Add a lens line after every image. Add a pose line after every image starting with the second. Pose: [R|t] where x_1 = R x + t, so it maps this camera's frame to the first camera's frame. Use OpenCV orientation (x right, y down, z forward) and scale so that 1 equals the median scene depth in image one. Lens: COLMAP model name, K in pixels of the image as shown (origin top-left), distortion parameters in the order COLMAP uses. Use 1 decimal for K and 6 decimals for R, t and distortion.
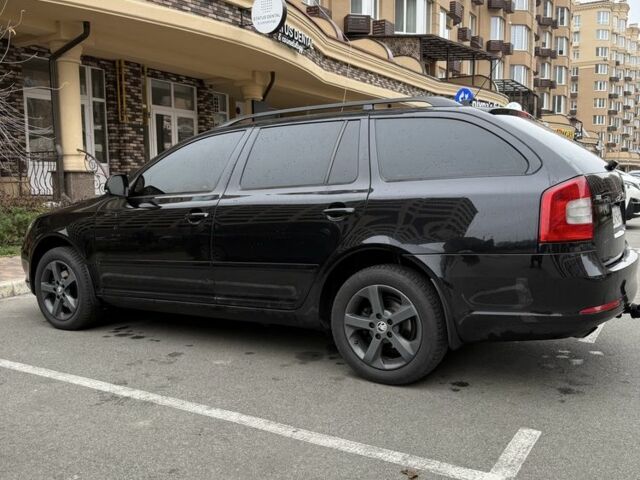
lens RADIAL K [[587.6, 0, 316.7], [0, 587.6, 239.4], [0, 0, 1]] dist [0.119341, -0.215331]
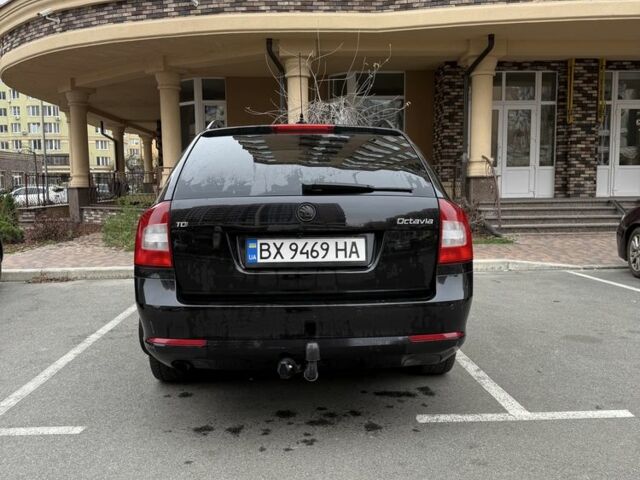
lens RADIAL K [[587.6, 0, 316.7], [0, 587.6, 239.4], [0, 0, 1]] dist [0.119341, -0.215331]
pose [[0.571339, 0.077286, -0.817067, 0.244457], [-0.075788, 0.996271, 0.041241, -0.018140], [0.817208, 0.038361, 0.575065, 0.116782]]
